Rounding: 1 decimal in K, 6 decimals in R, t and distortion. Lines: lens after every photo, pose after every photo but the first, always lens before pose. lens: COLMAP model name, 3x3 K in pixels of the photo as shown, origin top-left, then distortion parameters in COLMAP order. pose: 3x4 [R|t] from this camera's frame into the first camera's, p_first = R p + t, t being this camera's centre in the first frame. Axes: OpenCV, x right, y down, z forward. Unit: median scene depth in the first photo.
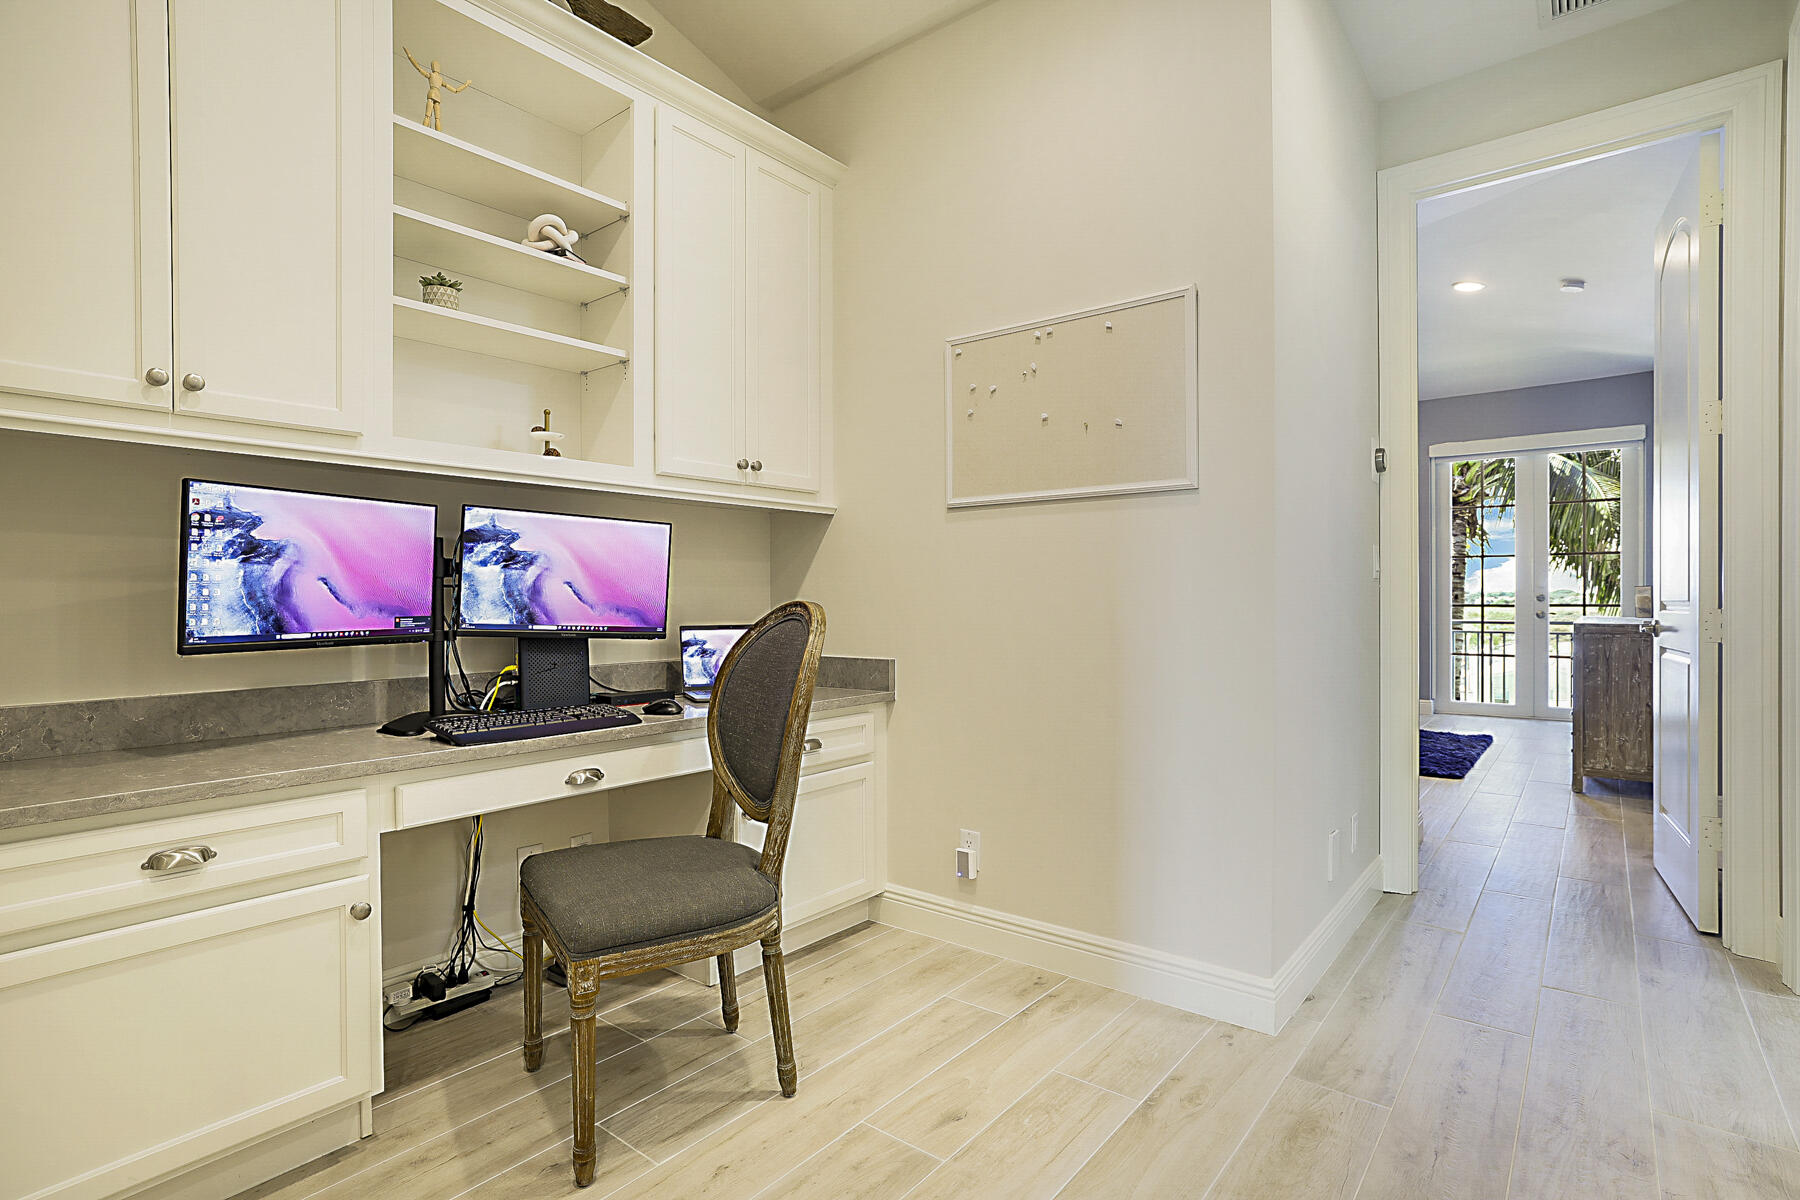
lens RADIAL K [[911.2, 0, 910.6], [0, 911.2, 602.8], [0, 0, 1]] dist [-0.028986, 0.010501]
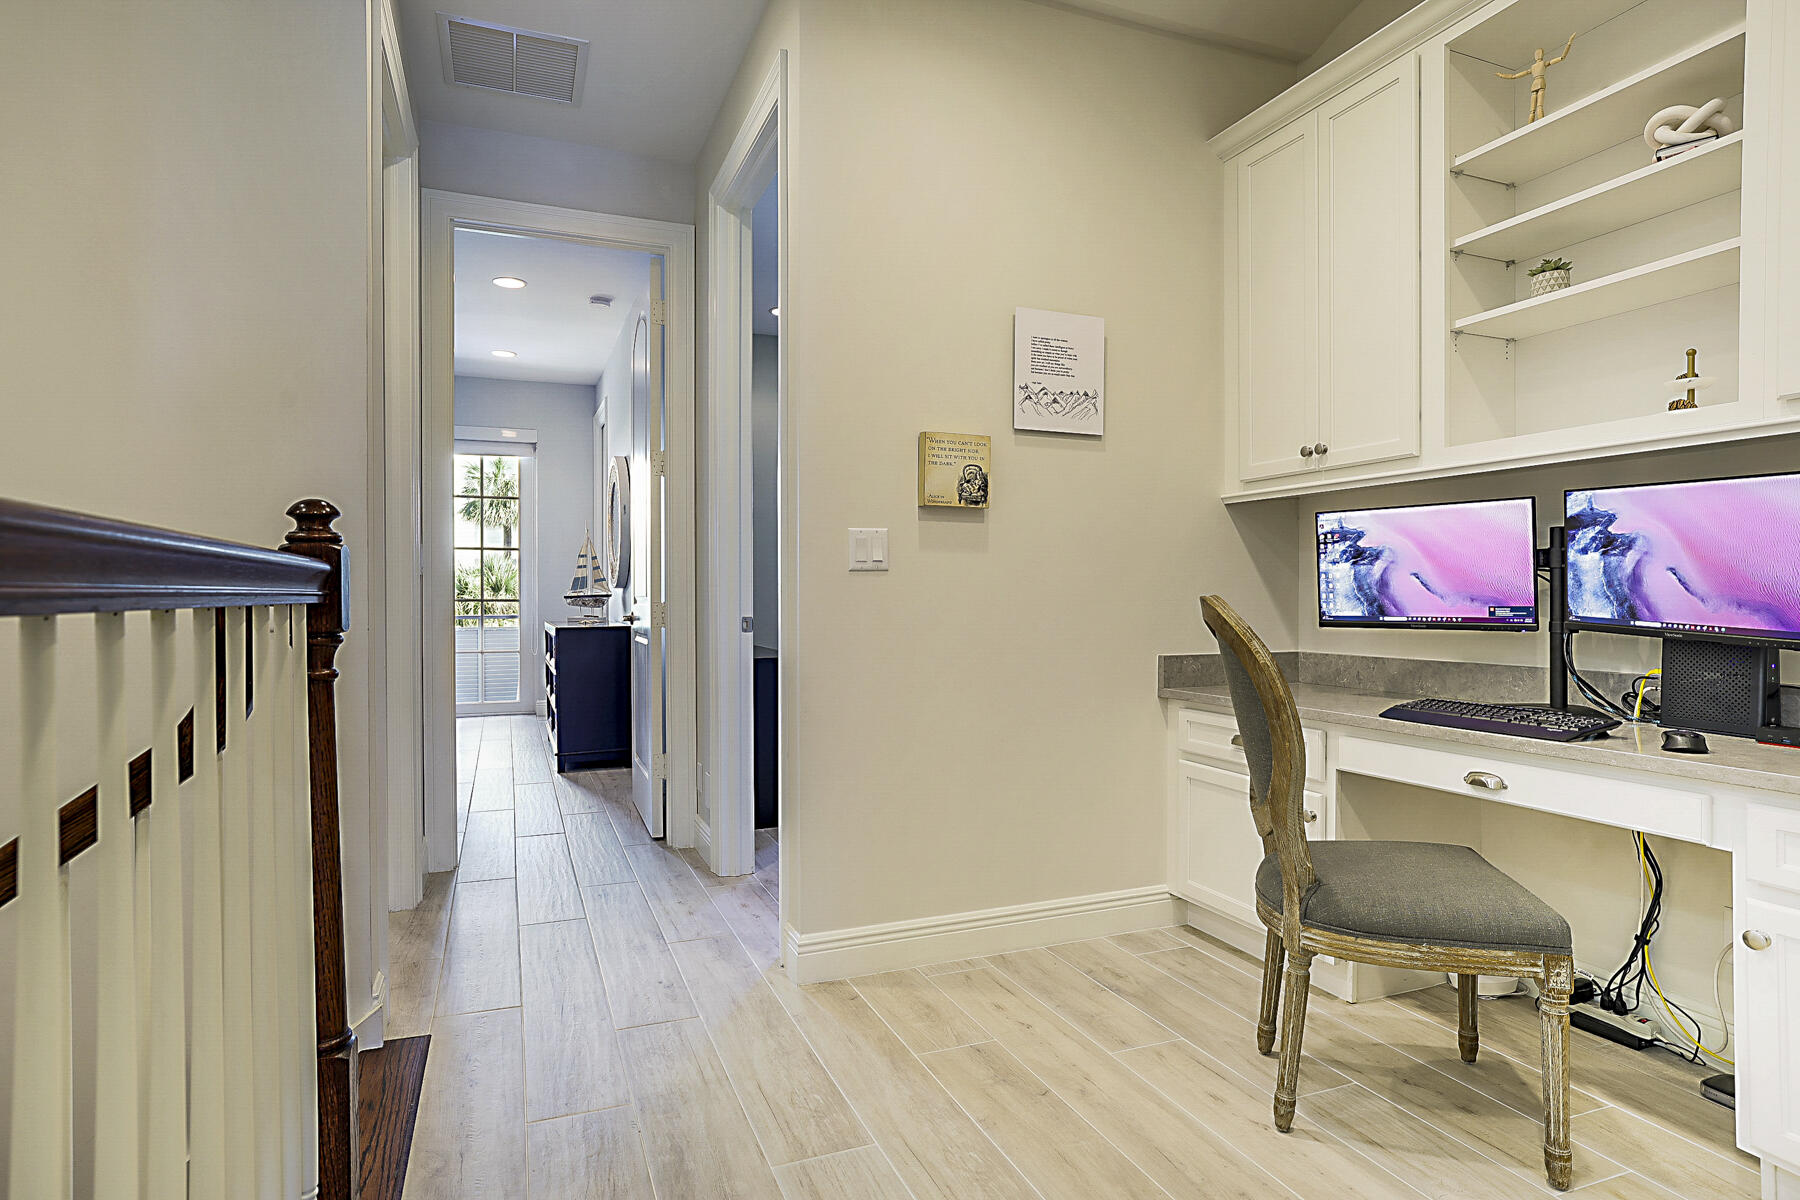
lens RADIAL K [[954.1, 0, 902.5], [0, 954.1, 601.8], [0, 0, 1]] dist [-0.003528, 0.000972]
pose [[-0.502080, 0.009997, -0.864764, 0.846580], [-0.001045, 0.999925, 0.012166, -0.003337], [0.864821, 0.007012, -0.502032, 1.049166]]
